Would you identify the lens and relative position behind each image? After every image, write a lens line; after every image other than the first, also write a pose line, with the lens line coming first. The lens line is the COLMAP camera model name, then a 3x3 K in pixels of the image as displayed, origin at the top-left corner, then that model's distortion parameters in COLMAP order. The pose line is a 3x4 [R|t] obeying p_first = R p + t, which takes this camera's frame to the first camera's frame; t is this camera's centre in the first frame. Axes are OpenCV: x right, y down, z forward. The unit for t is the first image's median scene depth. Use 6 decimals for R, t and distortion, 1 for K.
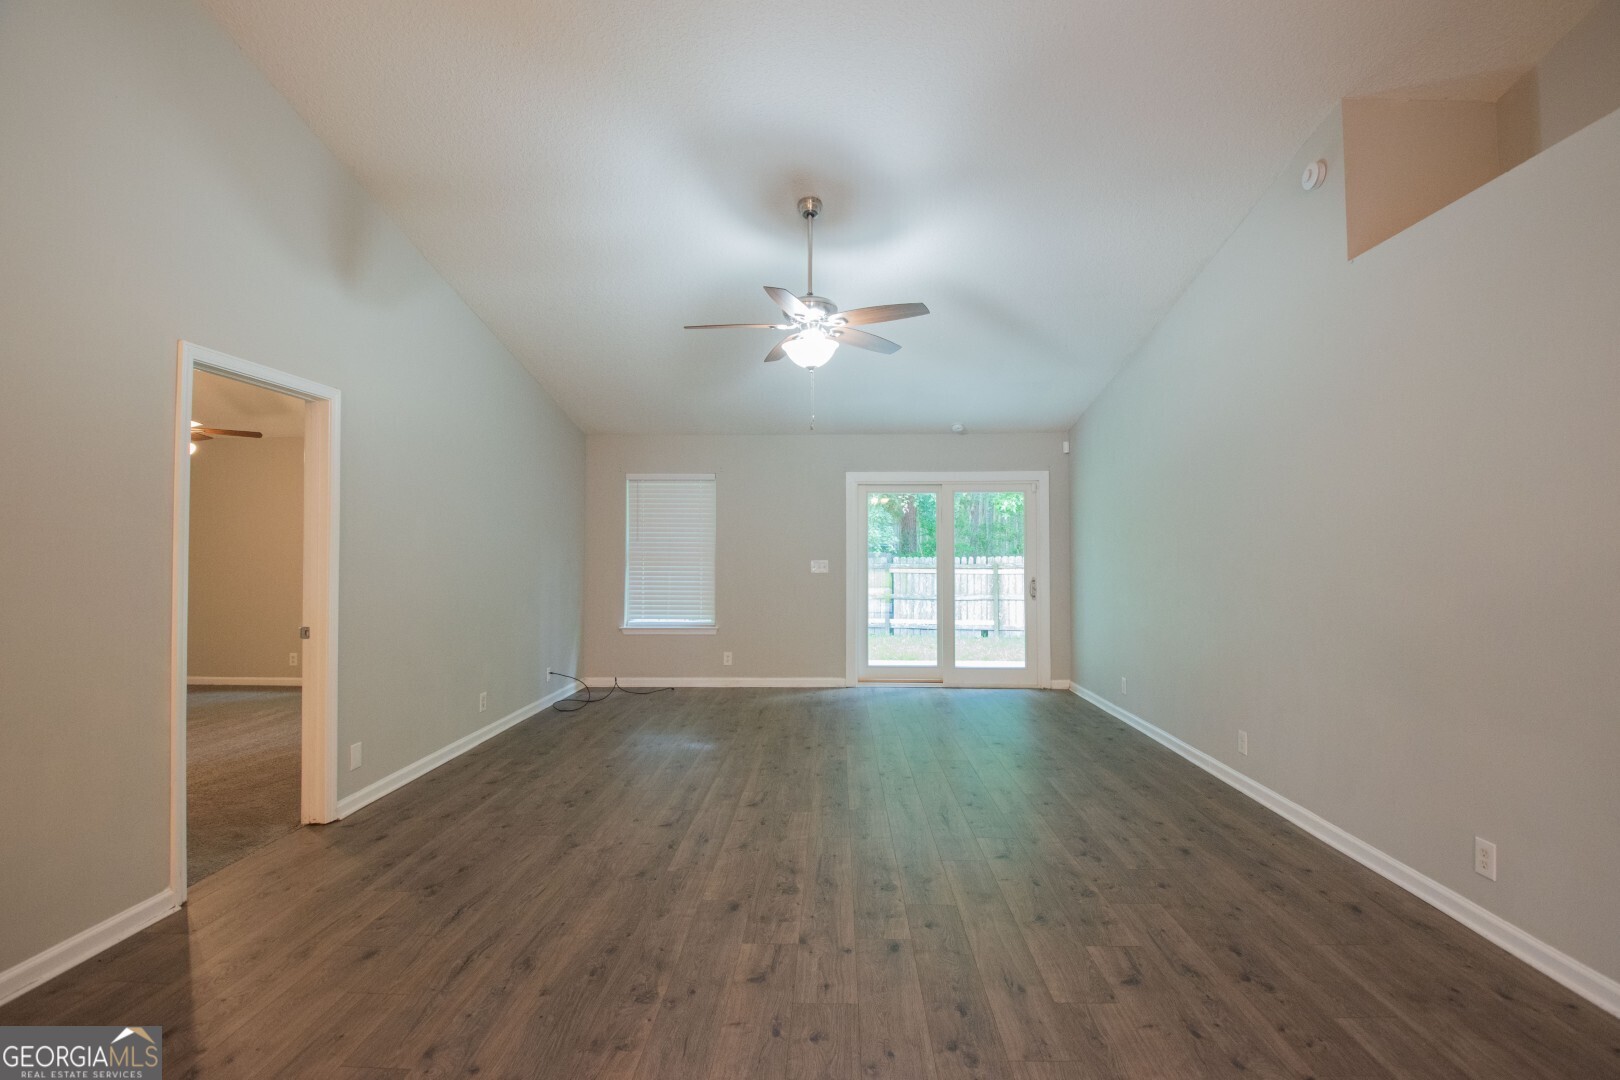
lens RADIAL K [[716.9, 0, 826.2], [0, 716.9, 540.0], [0, 0, 1]] dist [-0.001403, -0.000553]
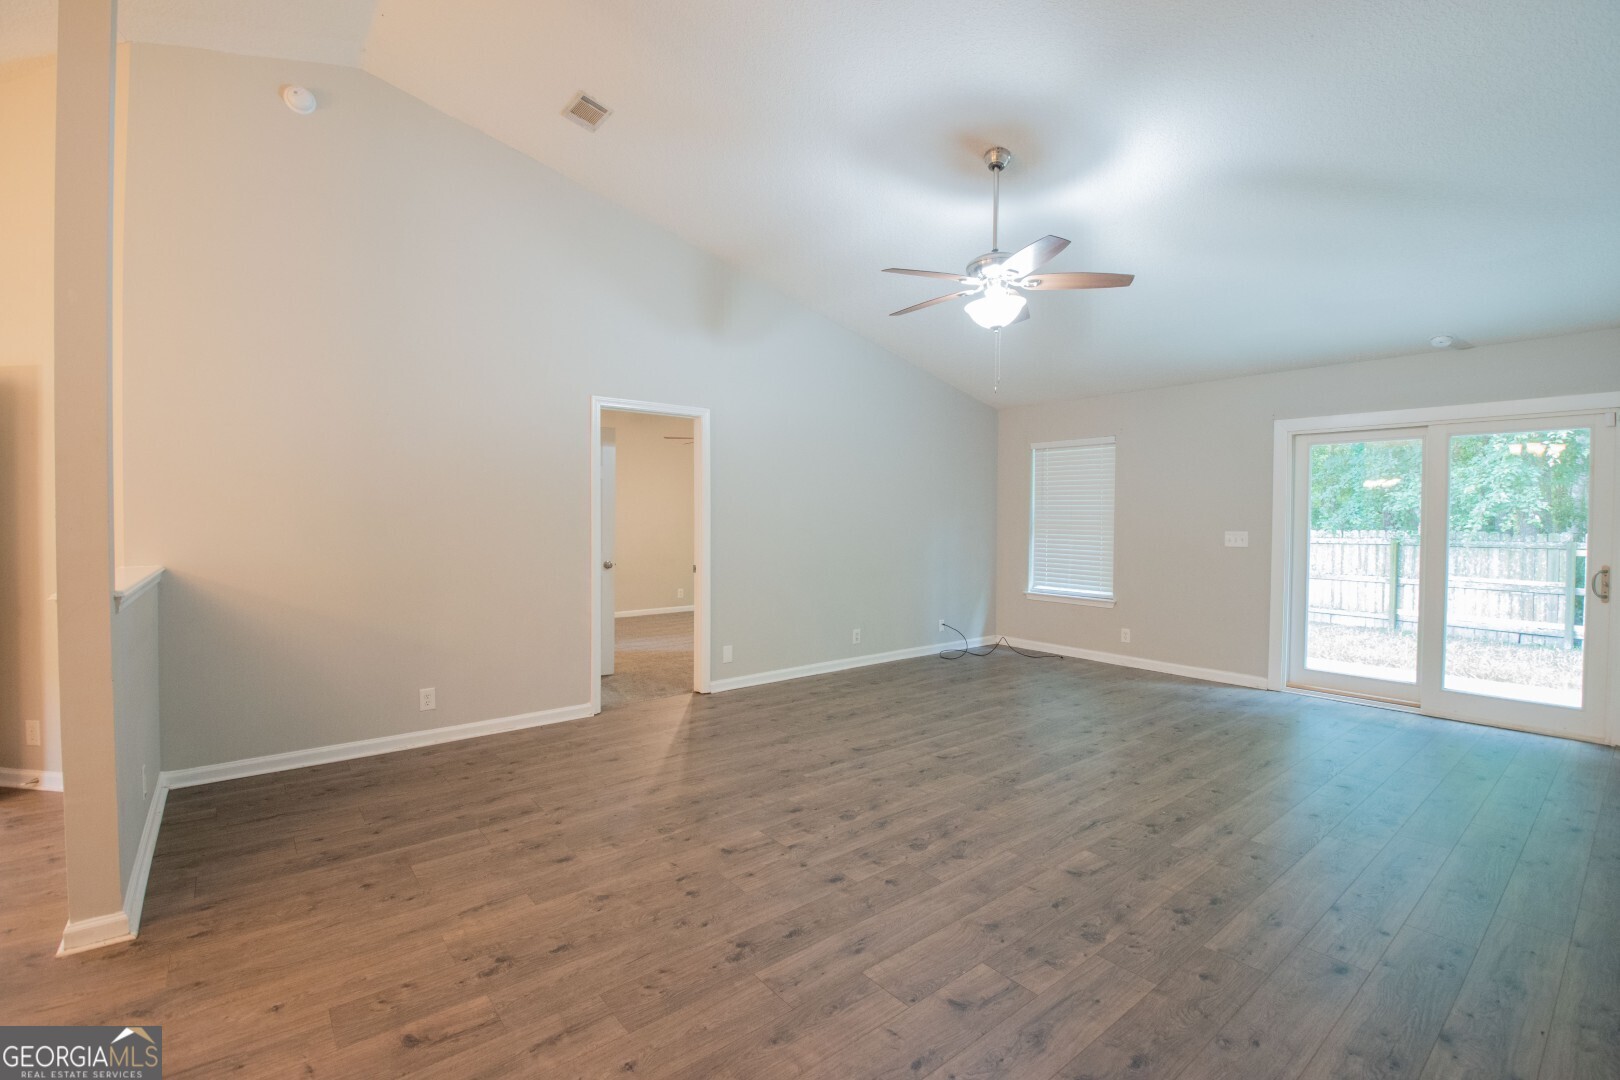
lens RADIAL K [[714.7, 0, 822.9], [0, 714.7, 533.2], [0, 0, 1]] dist [0.024819, -0.029876]
pose [[0.654688, 0.021054, -0.755606, 0.570568], [0.002366, 0.999550, 0.029902, 0.008572], [0.755896, -0.021364, 0.654343, 0.185032]]
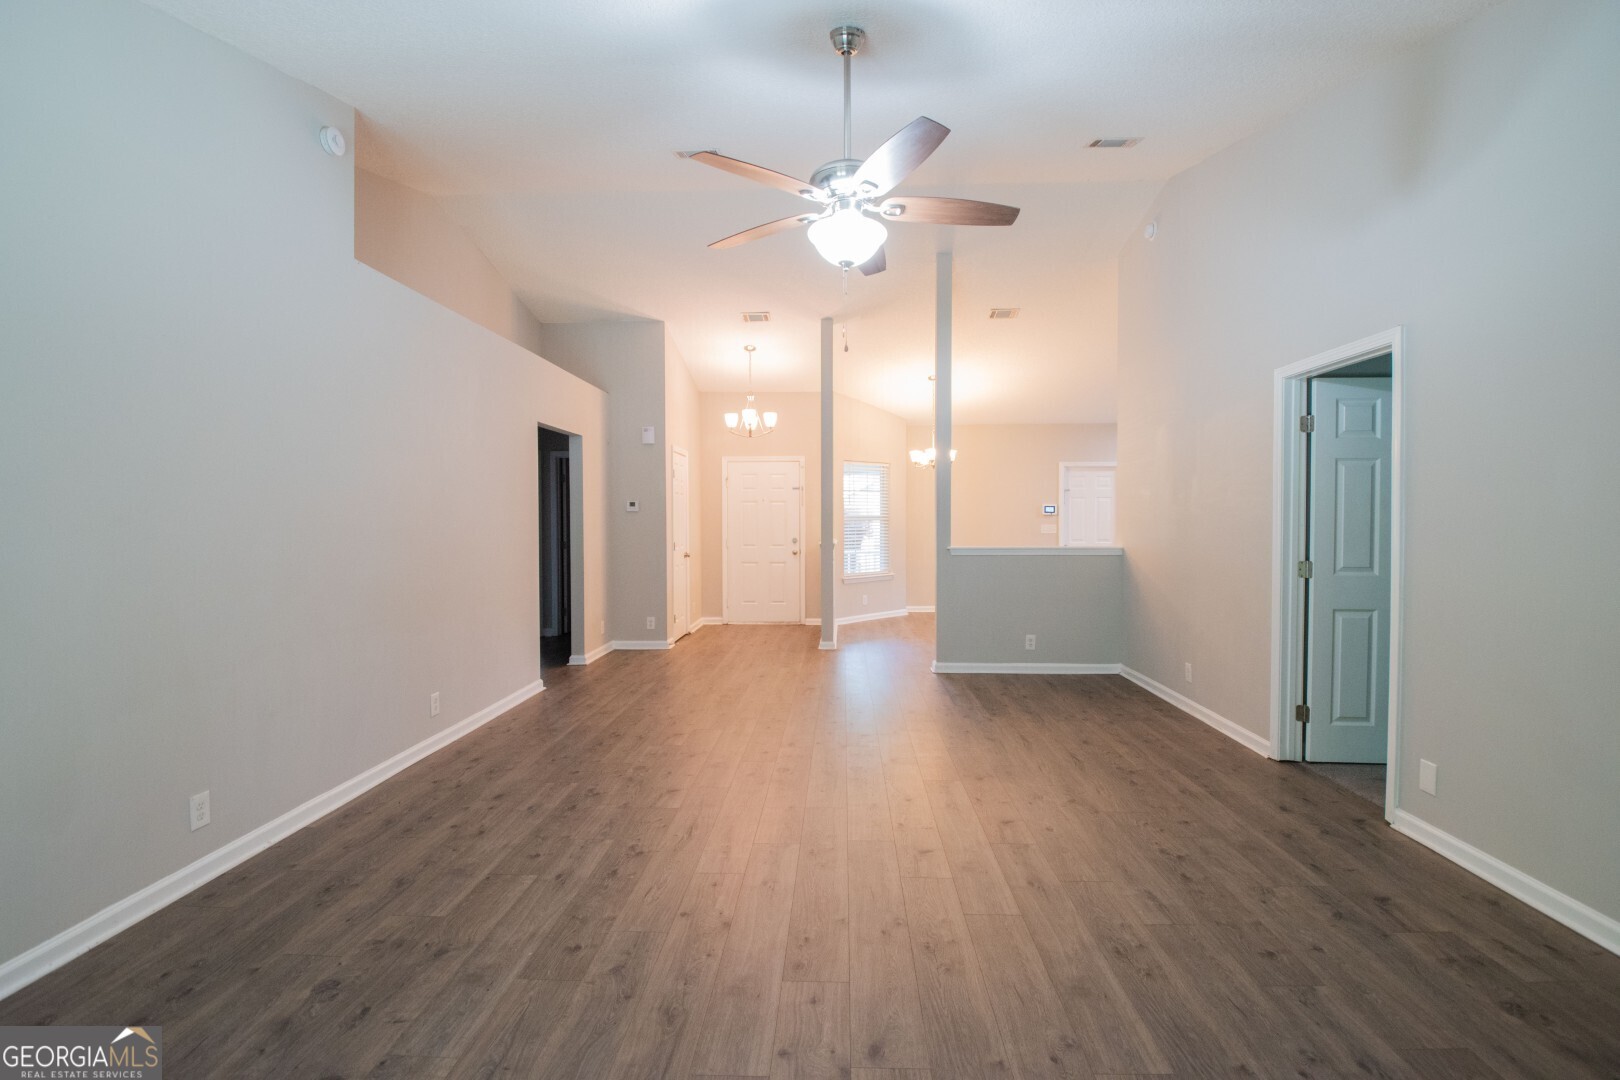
lens RADIAL K [[714.7, 0, 822.9], [0, 714.7, 533.2], [0, 0, 1]] dist [0.024819, -0.029876]
pose [[-0.999881, 0.005376, 0.014478, -0.006914], [0.005484, 0.999957, 0.007458, 0.025028], [-0.014437, 0.007537, -0.999867, 1.757585]]
